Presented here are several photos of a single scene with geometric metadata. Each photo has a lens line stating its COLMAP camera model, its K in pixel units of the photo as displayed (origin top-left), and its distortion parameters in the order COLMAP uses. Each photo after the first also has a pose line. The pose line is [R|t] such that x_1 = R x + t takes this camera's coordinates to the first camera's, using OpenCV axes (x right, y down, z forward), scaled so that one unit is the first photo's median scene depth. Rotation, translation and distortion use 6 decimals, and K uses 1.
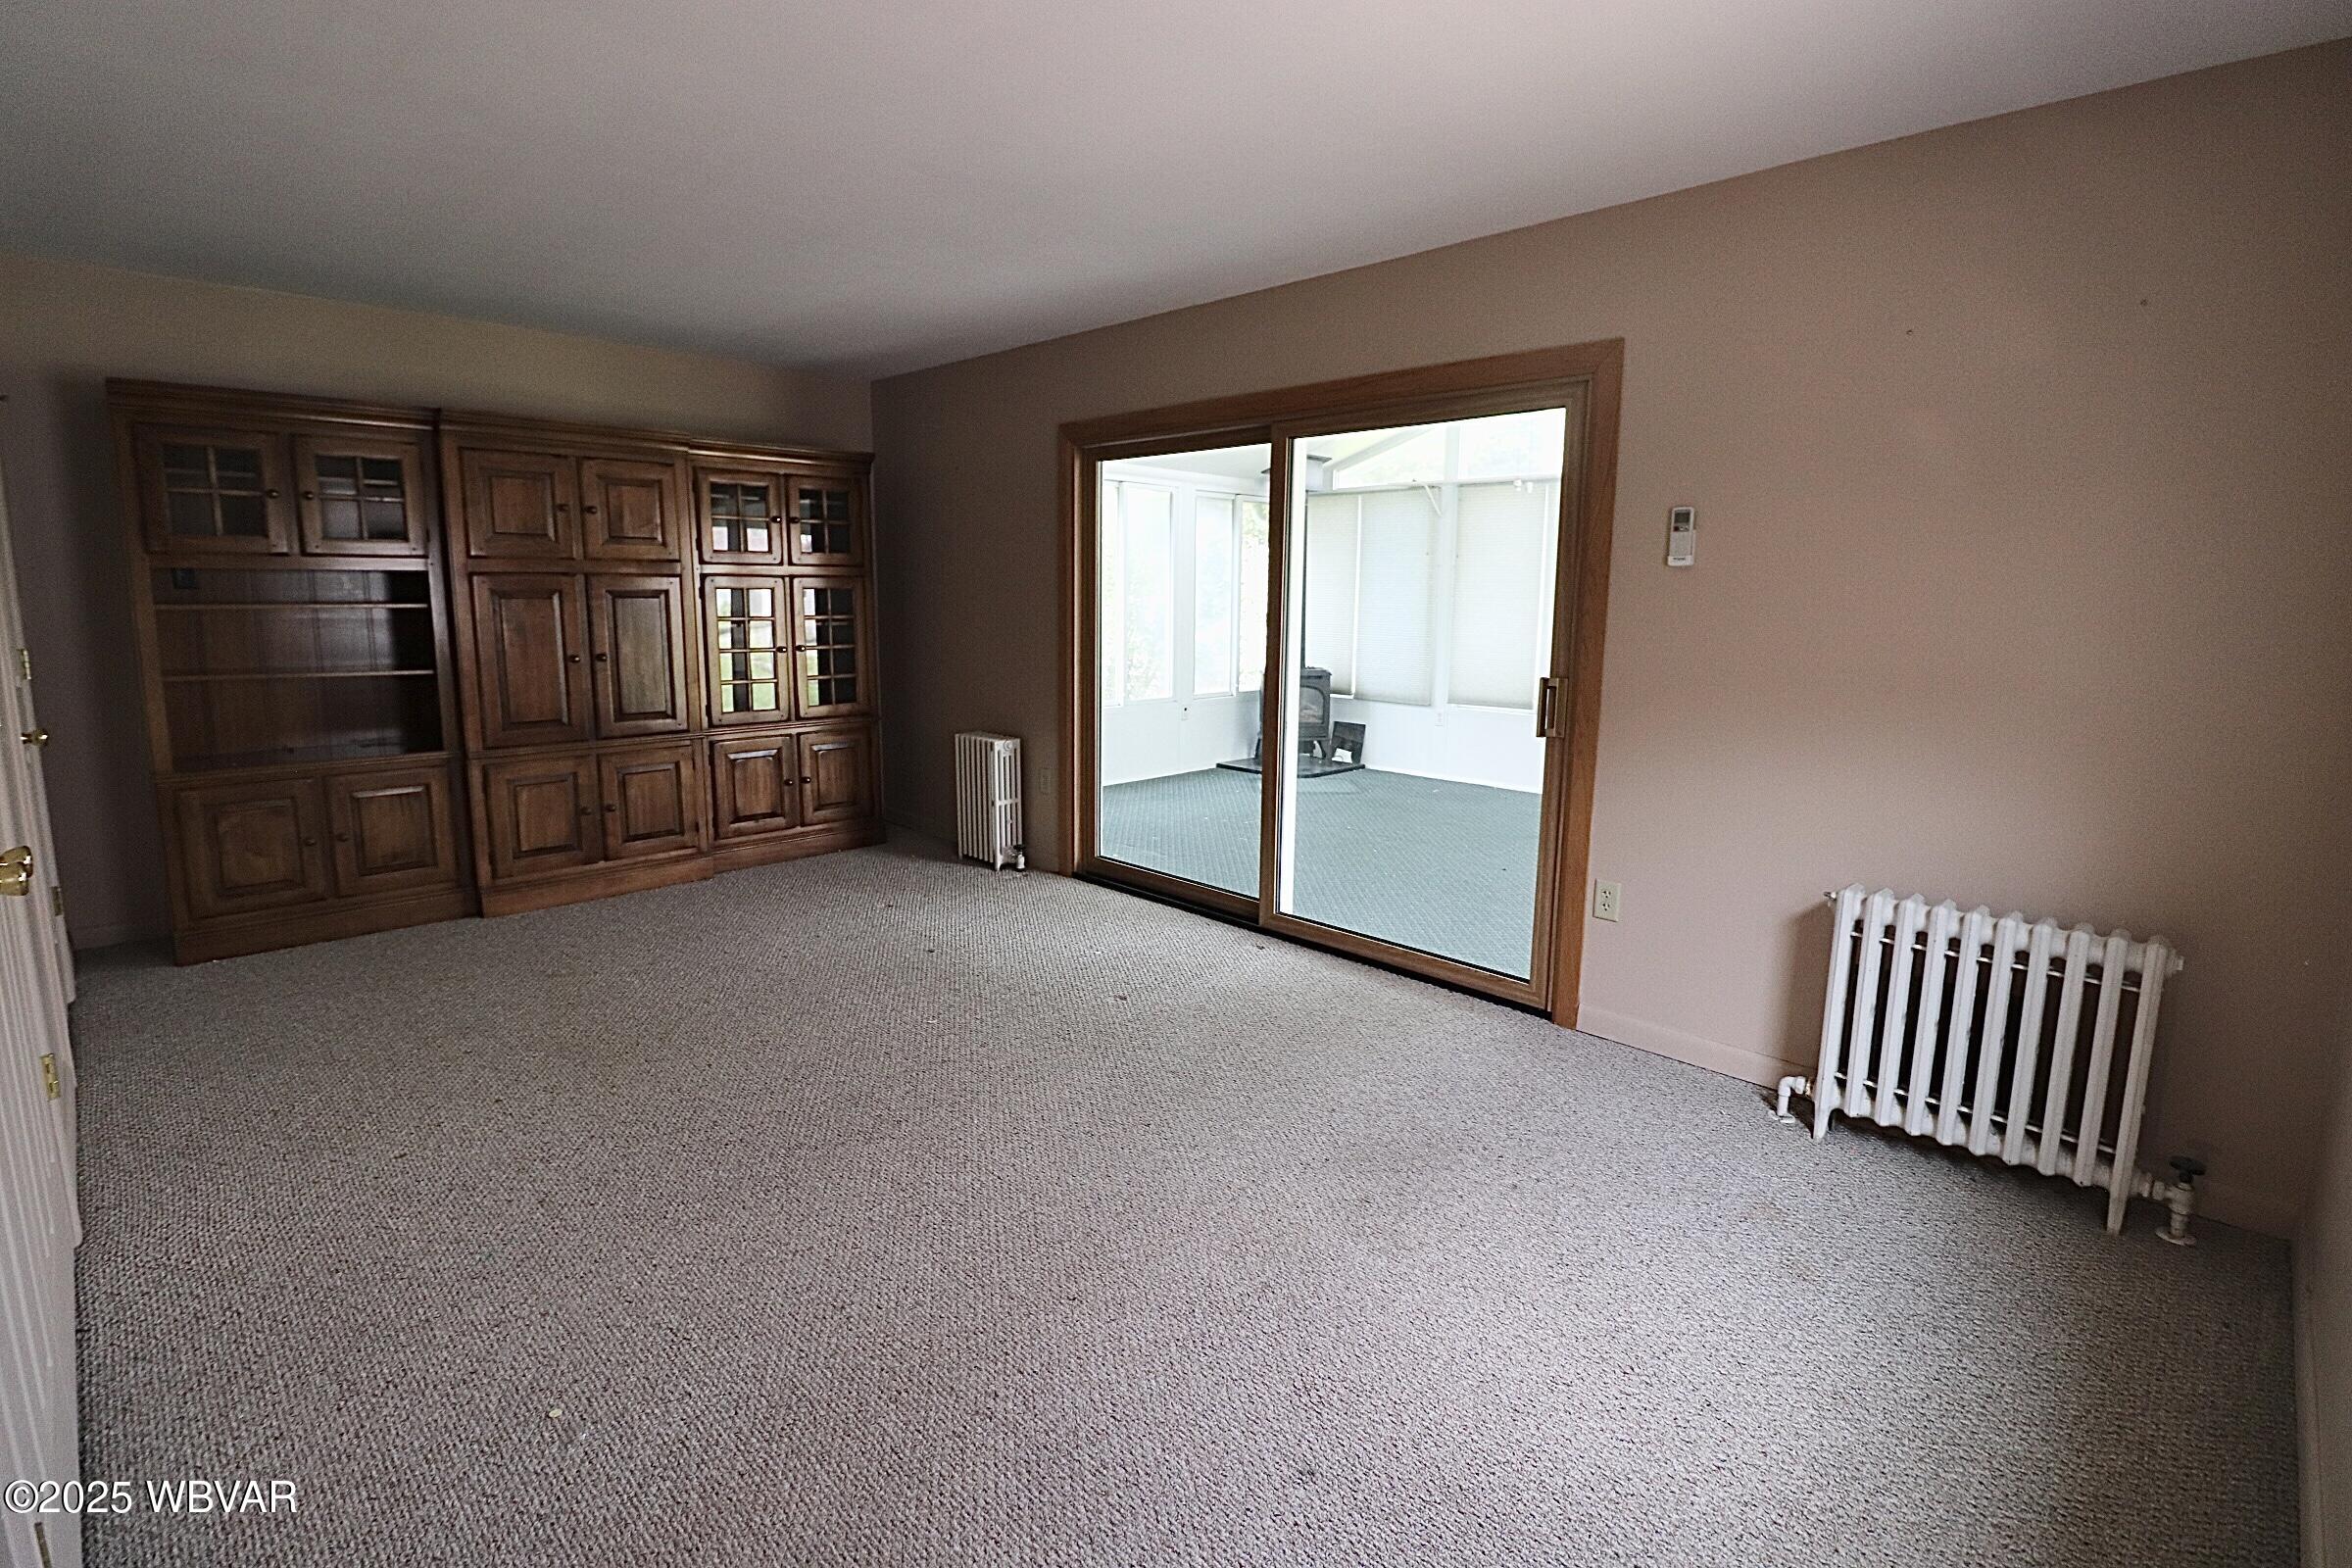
lens RADIAL K [[1084.5, 0, 1182.5], [0, 1084.5, 761.3], [0, 0, 1]] dist [0.001016, -0.012095]
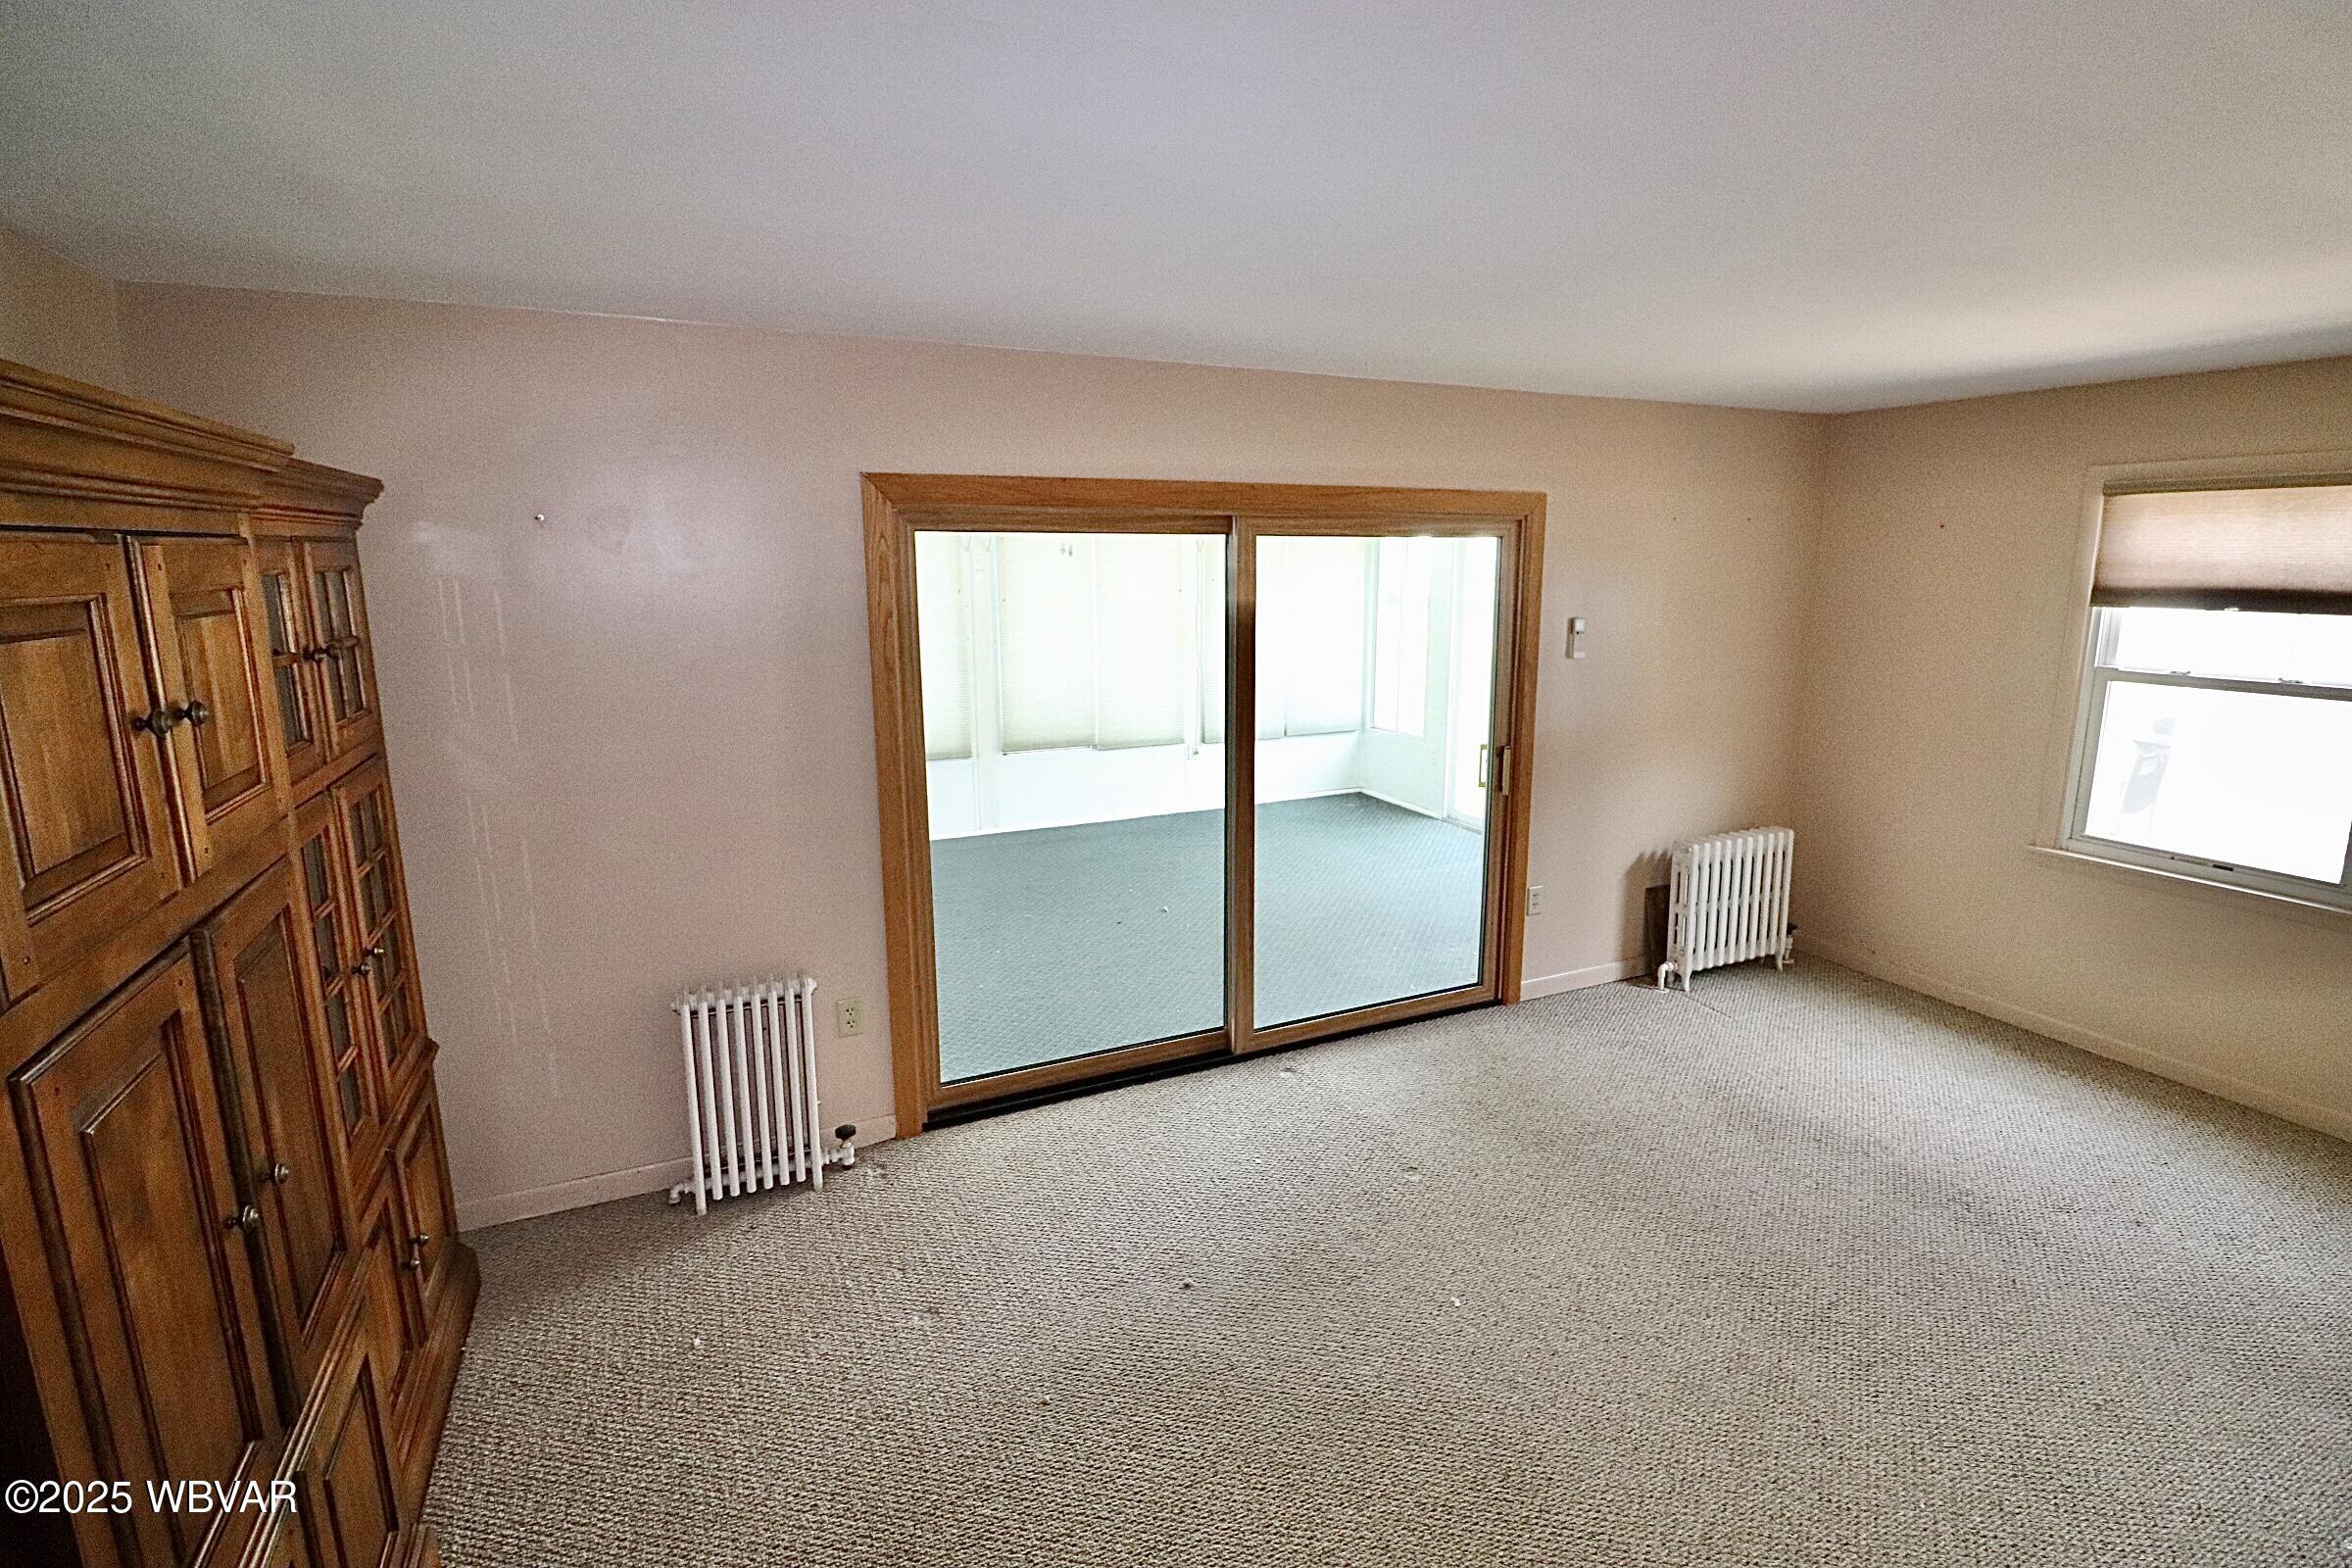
lens RADIAL K [[1084.5, 0, 1182.5], [0, 1084.5, 761.3], [0, 0, 1]] dist [0.001016, -0.012095]
pose [[0.347009, -0.184994, 0.919436, -0.759564], [0.149643, 0.978715, 0.140444, -0.232602], [-0.925846, 0.088852, 0.367306, 0.689432]]
